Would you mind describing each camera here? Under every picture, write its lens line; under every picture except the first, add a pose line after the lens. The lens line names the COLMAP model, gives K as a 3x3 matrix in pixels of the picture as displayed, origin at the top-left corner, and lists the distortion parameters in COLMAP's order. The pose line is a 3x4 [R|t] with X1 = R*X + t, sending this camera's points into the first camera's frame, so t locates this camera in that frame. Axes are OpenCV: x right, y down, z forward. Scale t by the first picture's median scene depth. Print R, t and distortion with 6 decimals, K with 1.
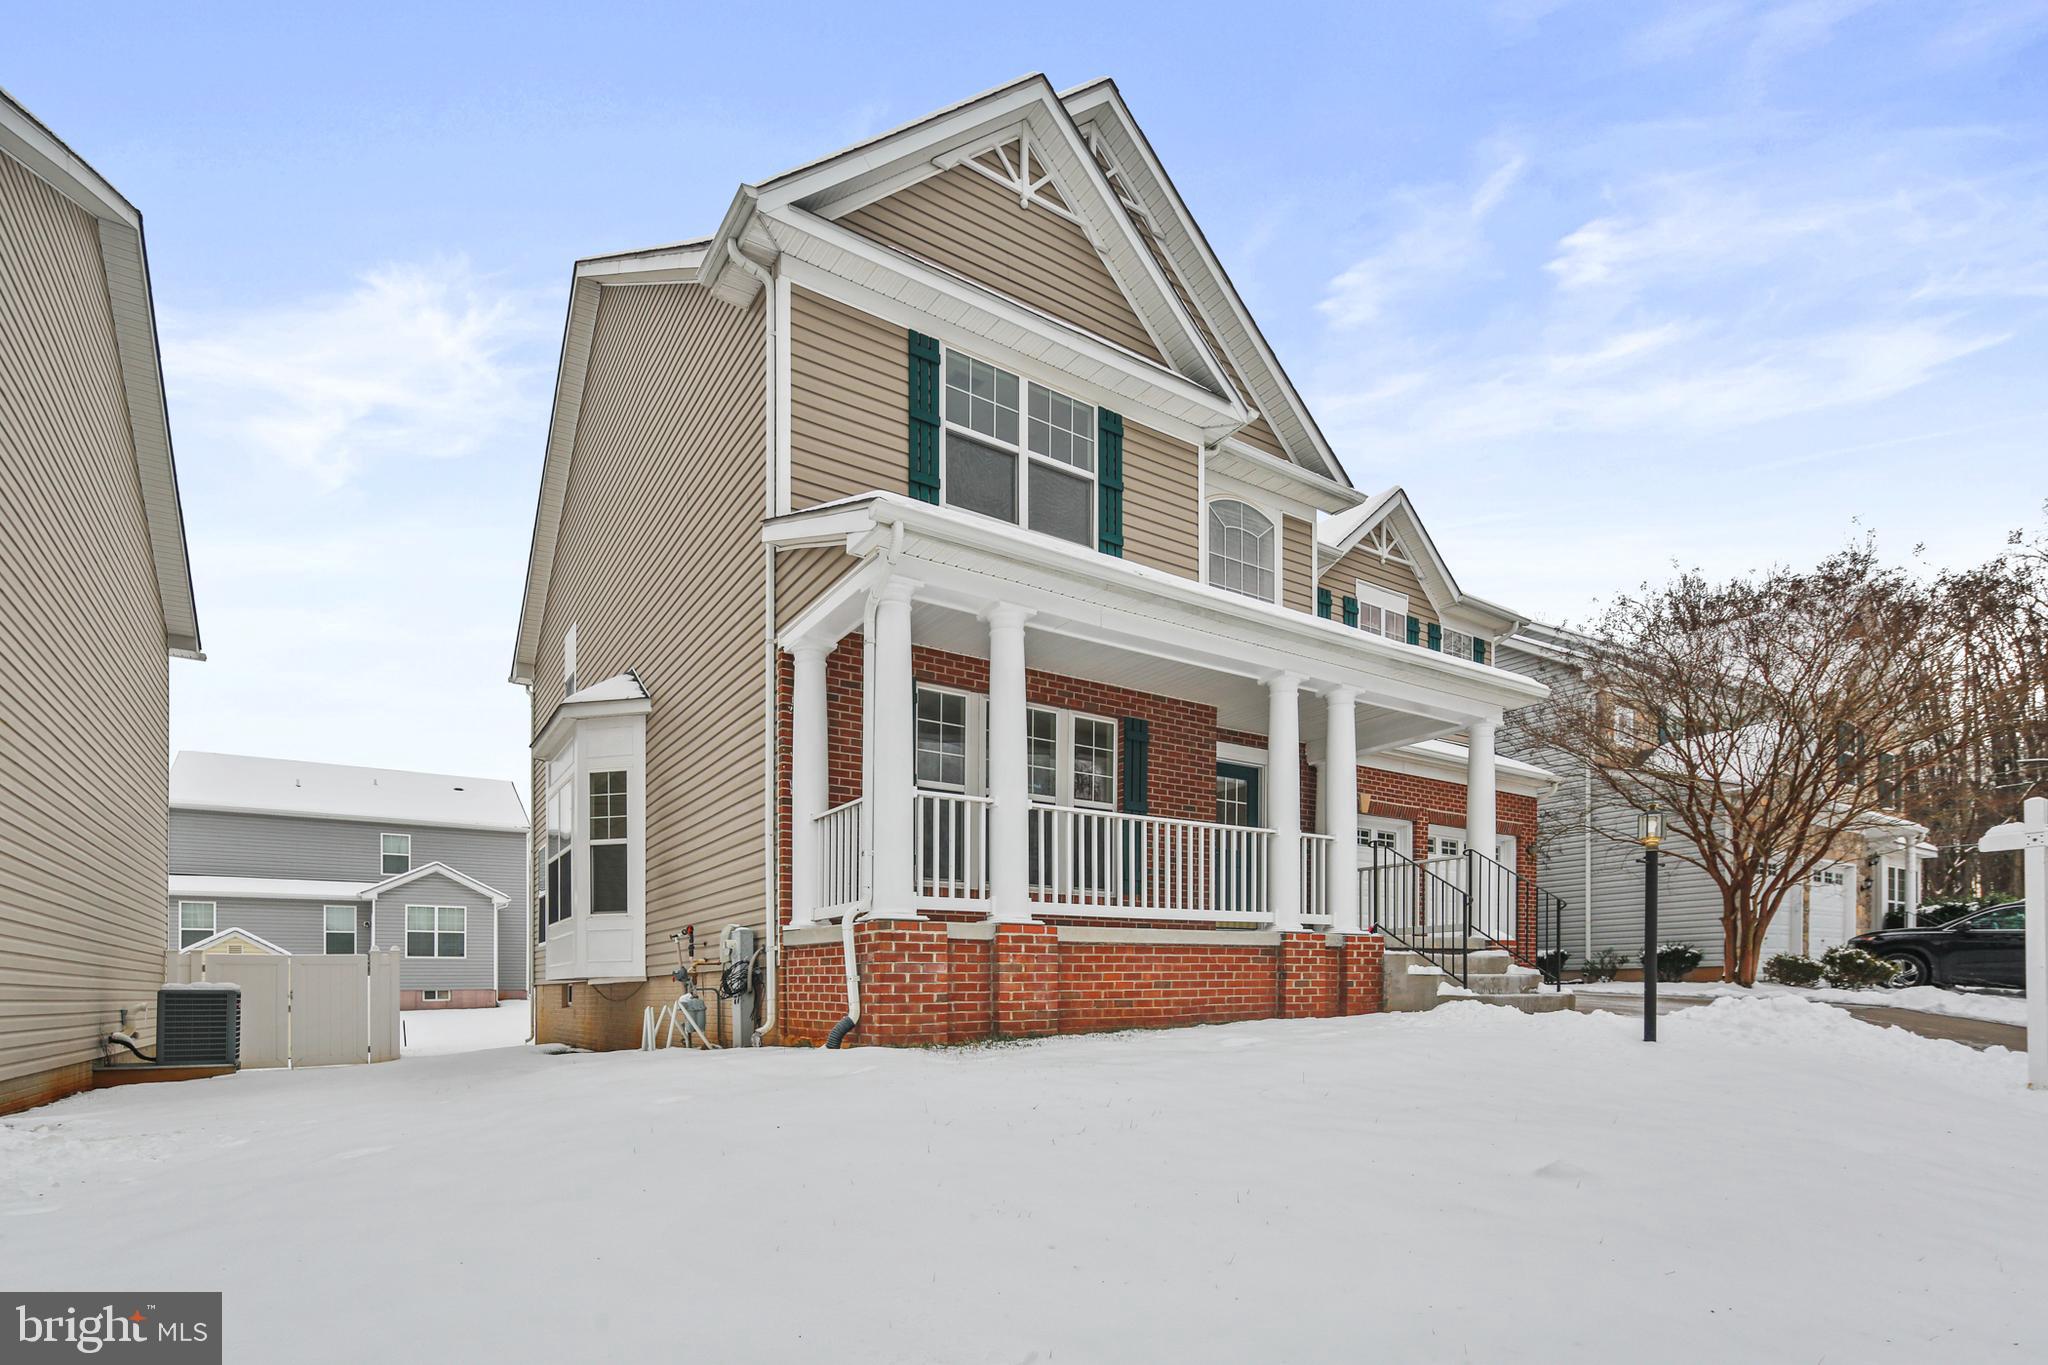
lens RADIAL K [[1003.4, 0, 1031.9], [0, 1003.4, 794.0], [0, 0, 1]] dist [-0.000073, -0.000098]
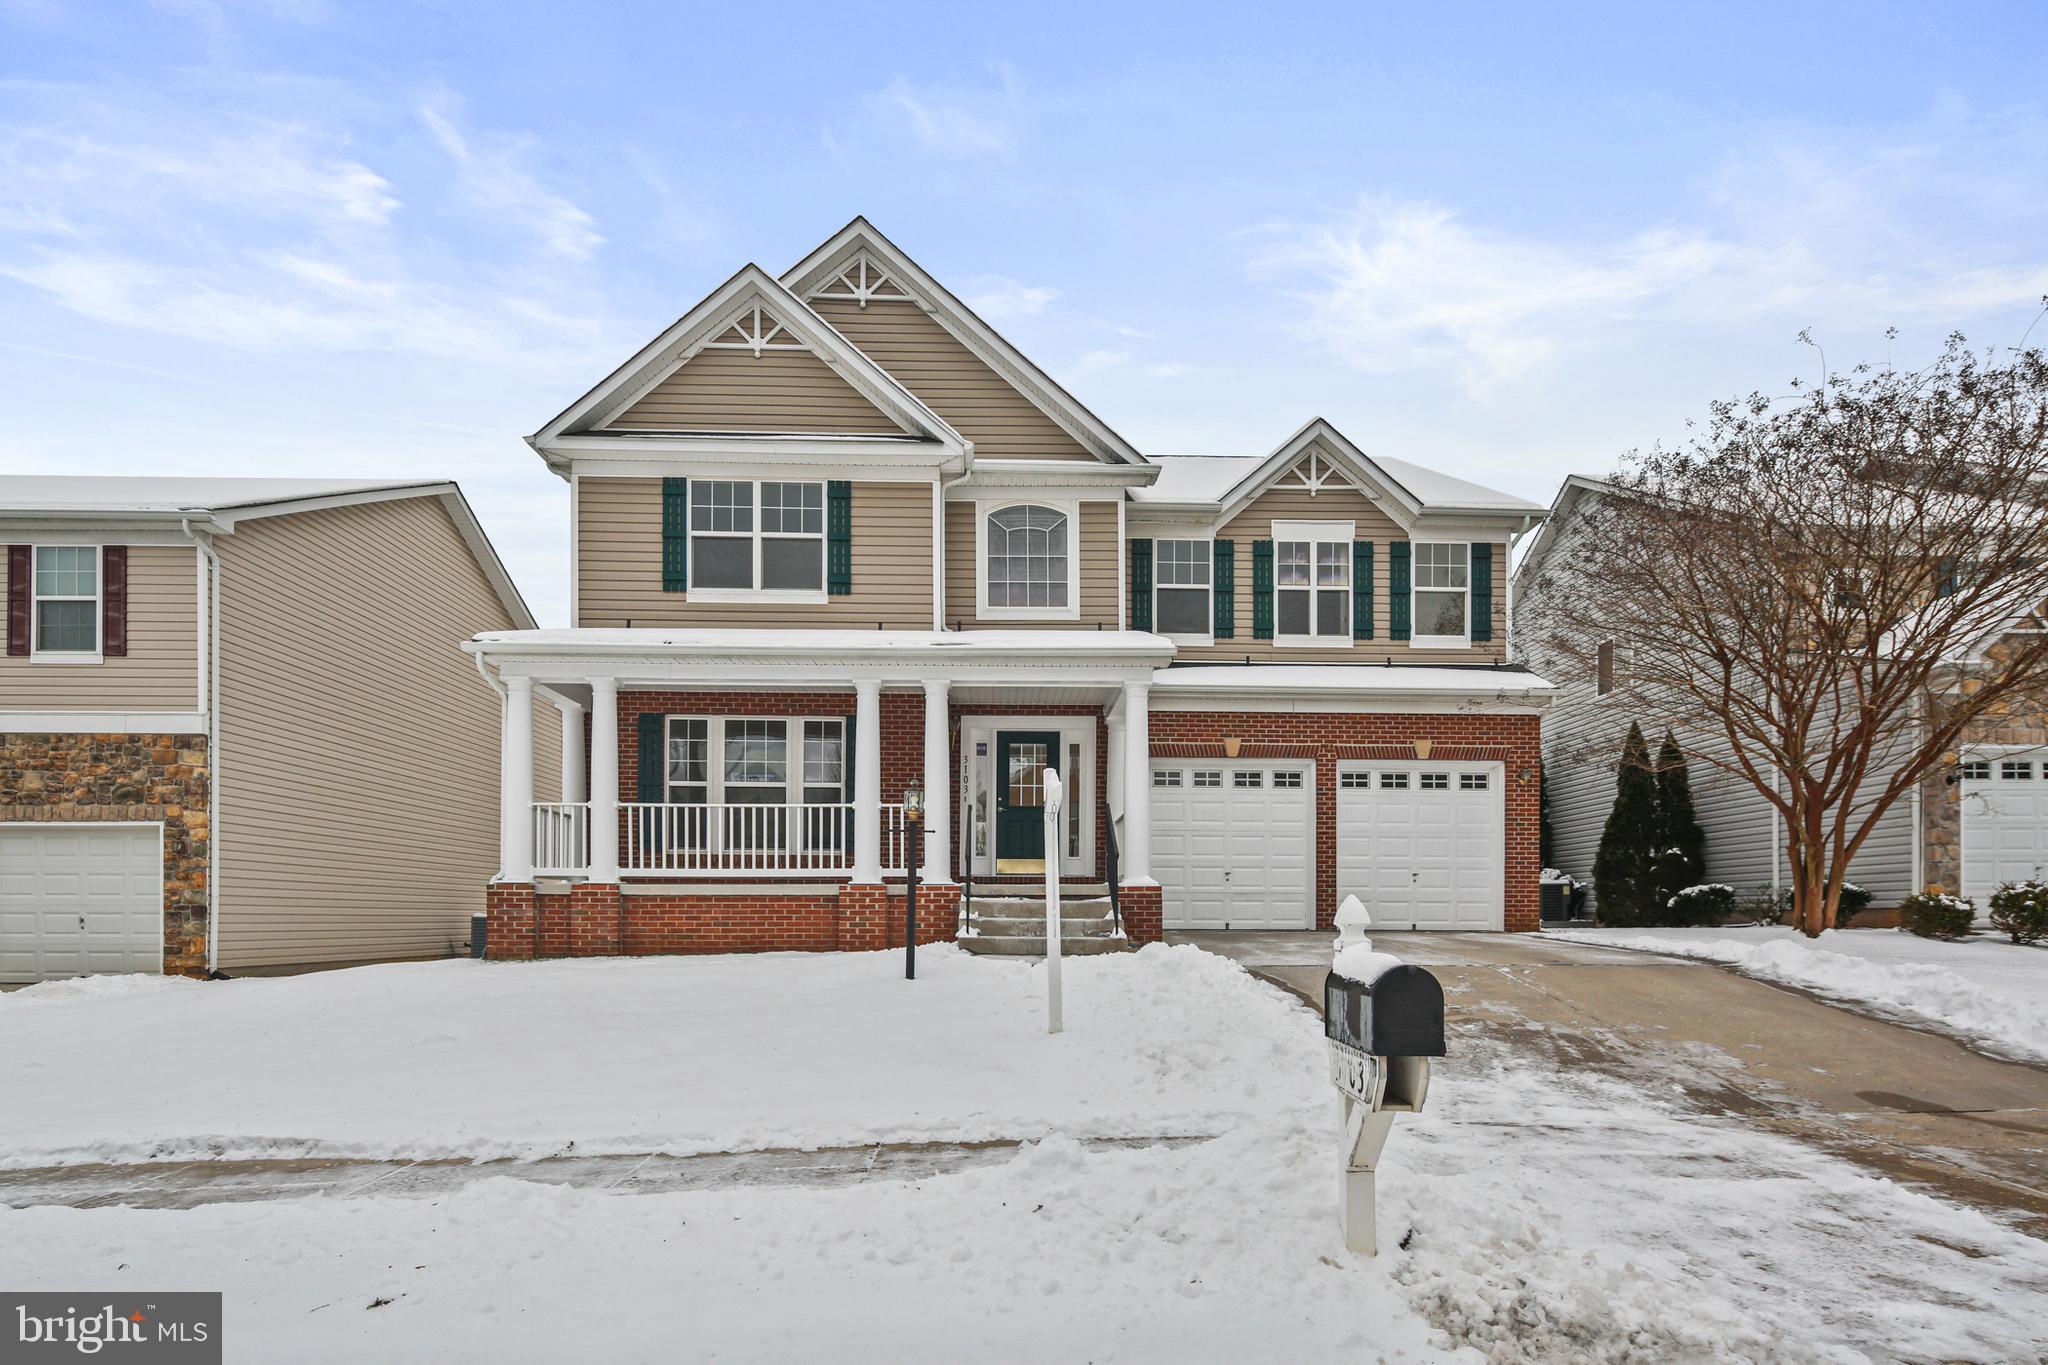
lens RADIAL K [[1010.3, 0, 1024.0], [0, 1010.3, 682.5], [0, 0, 1]] dist [0.001327, 0.000347]
pose [[0.849125, -0.106034, -0.517440, 0.997869], [0.088829, 0.994357, -0.057993, -0.023209], [0.520669, 0.003280, 0.853752, -0.002381]]
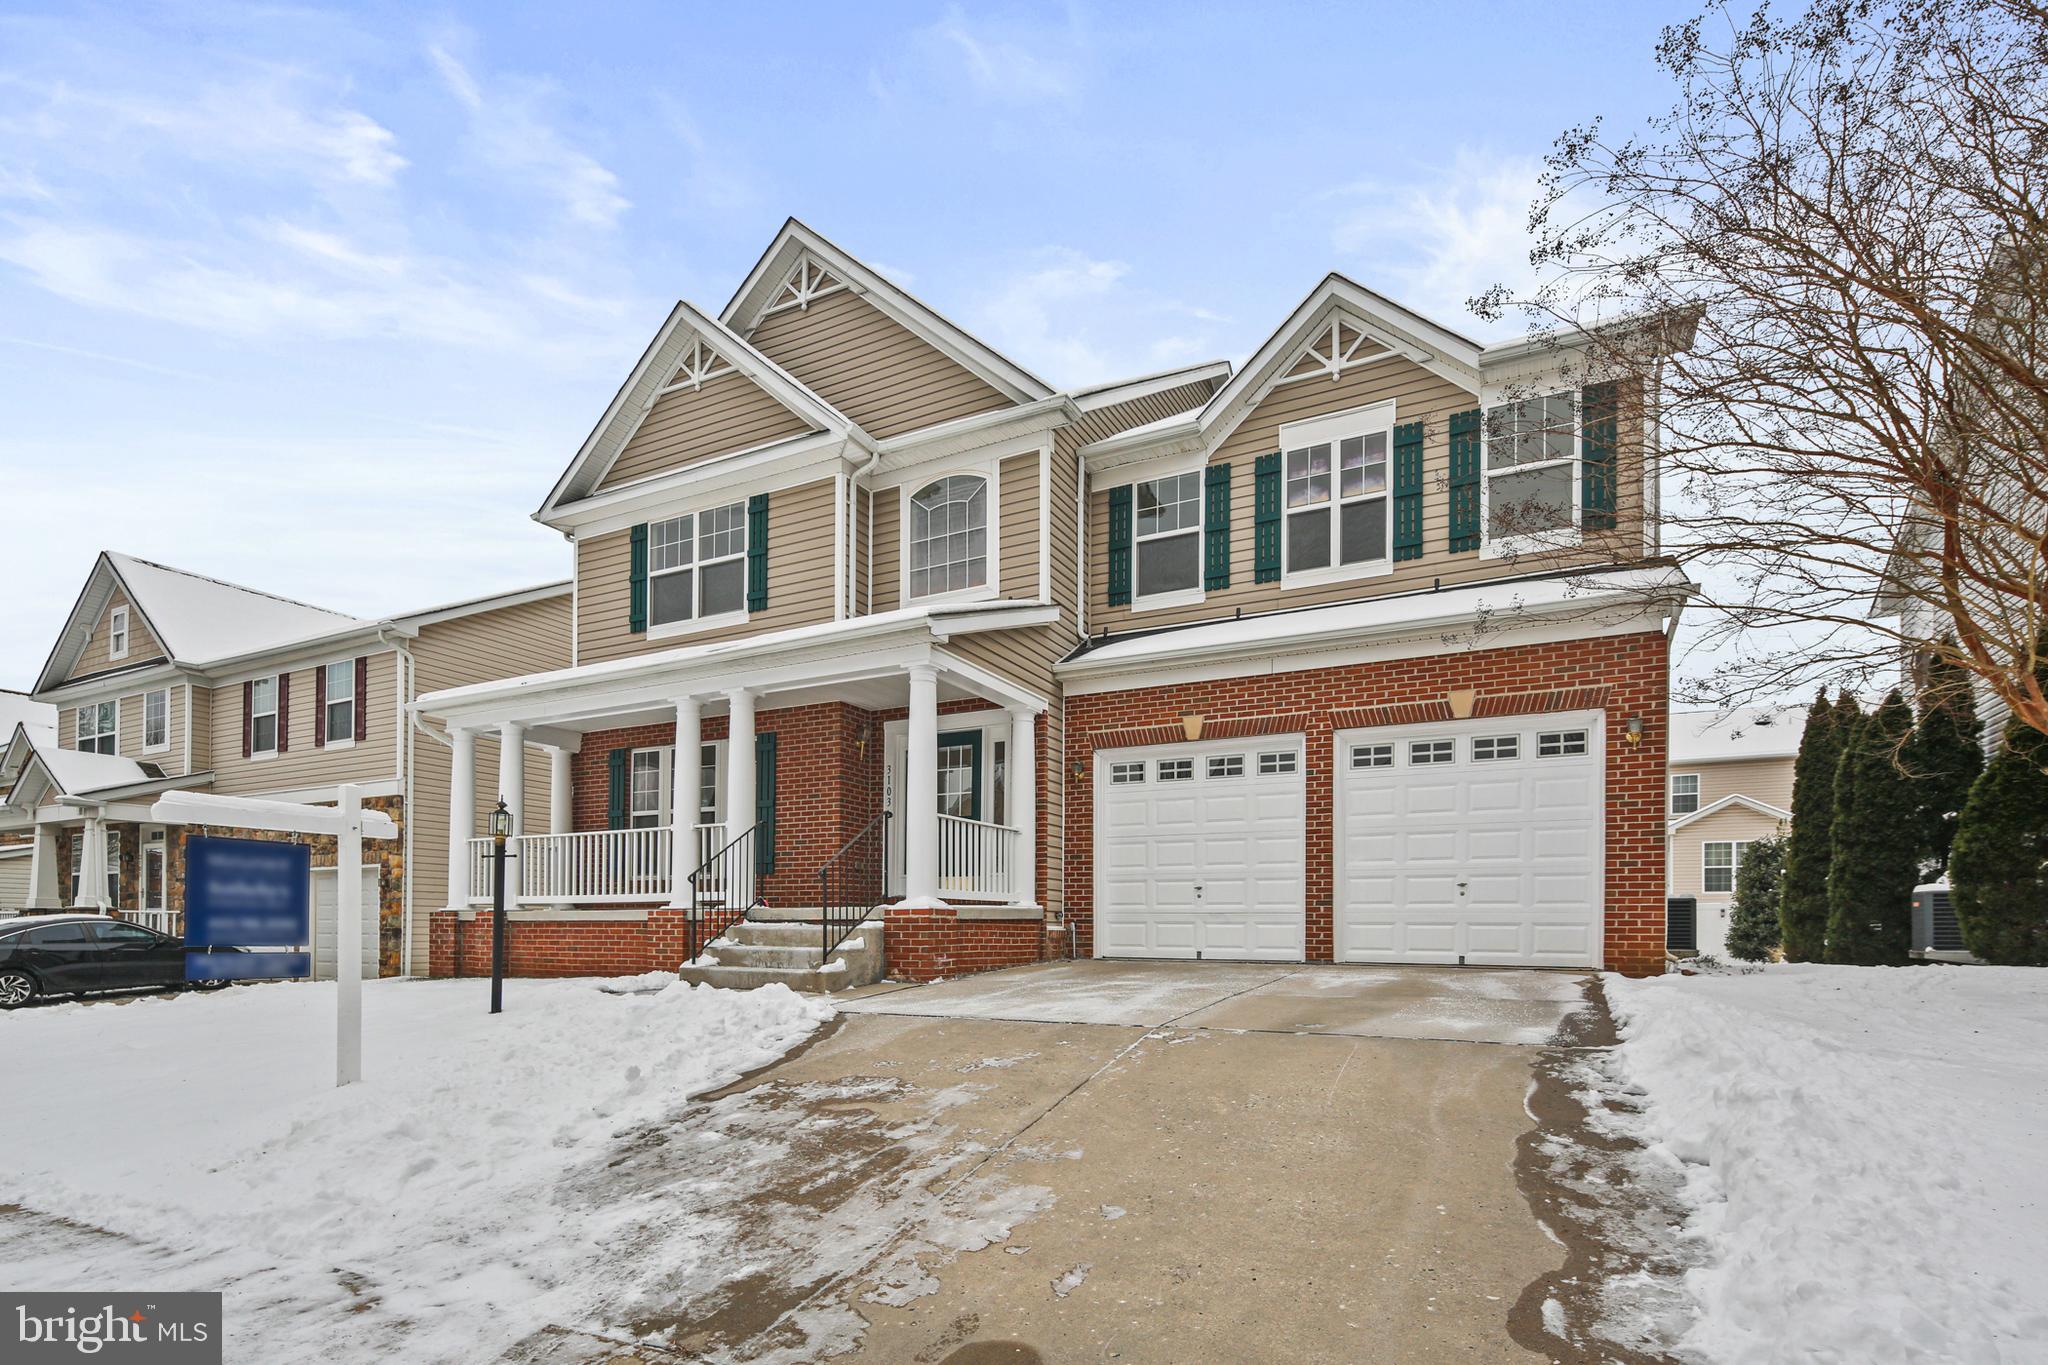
lens RADIAL K [[1002.4, 0, 1084.4], [0, 1002.4, 722.7], [0, 0, 1]] dist [0.001985, 0.000327]
pose [[0.473925, -0.162249, -0.865489, 1.418105], [0.158402, 0.982553, -0.097457, 0.099444], [0.866201, -0.090908, 0.491357, 0.750117]]
